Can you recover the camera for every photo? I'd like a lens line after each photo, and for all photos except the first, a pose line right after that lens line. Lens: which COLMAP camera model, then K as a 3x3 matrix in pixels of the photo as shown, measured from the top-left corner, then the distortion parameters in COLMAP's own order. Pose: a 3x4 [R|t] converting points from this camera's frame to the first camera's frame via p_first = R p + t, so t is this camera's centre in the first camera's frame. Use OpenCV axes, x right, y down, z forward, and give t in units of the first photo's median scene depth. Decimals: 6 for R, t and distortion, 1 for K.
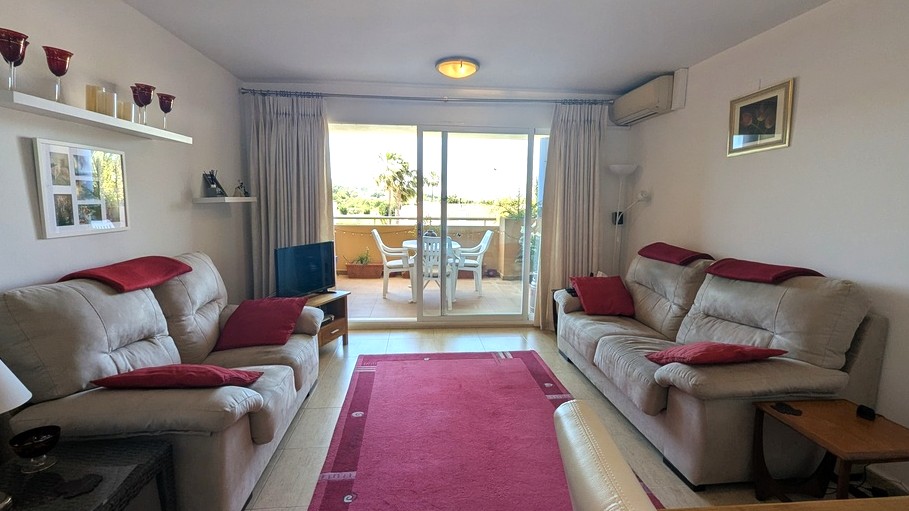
lens RADIAL K [[377.0, 0, 454.5], [0, 377.0, 255.5], [0, 0, 1]] dist [0.001005, 0.000132]
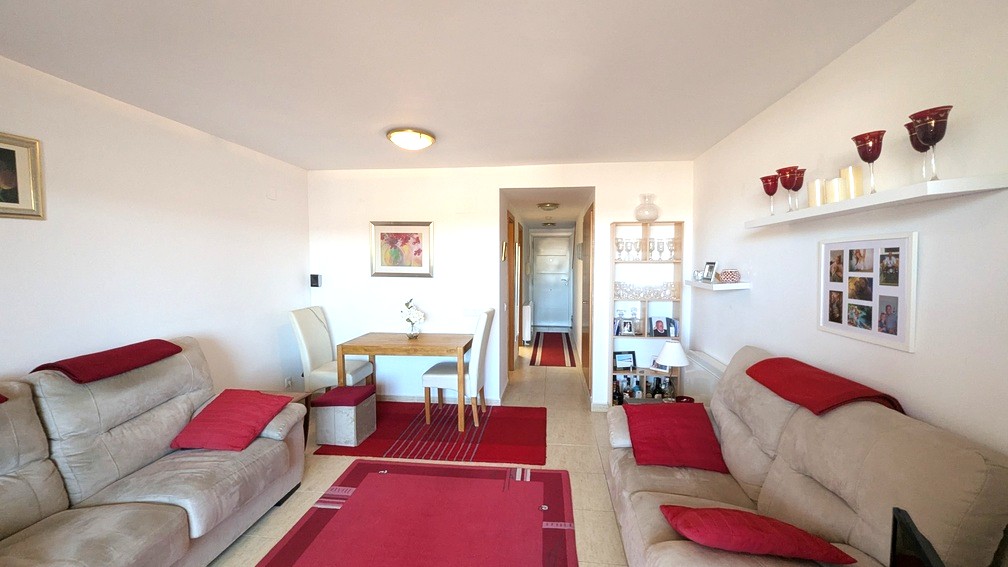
lens RADIAL K [[418.1, 0, 504.0], [0, 418.1, 283.5], [0, 0, 1]] dist [0.001005, 0.000132]
pose [[-0.978675, -0.022626, 0.204166, -0.394311], [0.018288, 0.980372, 0.196308, -0.393594], [-0.204600, 0.195856, -0.959051, 2.123935]]
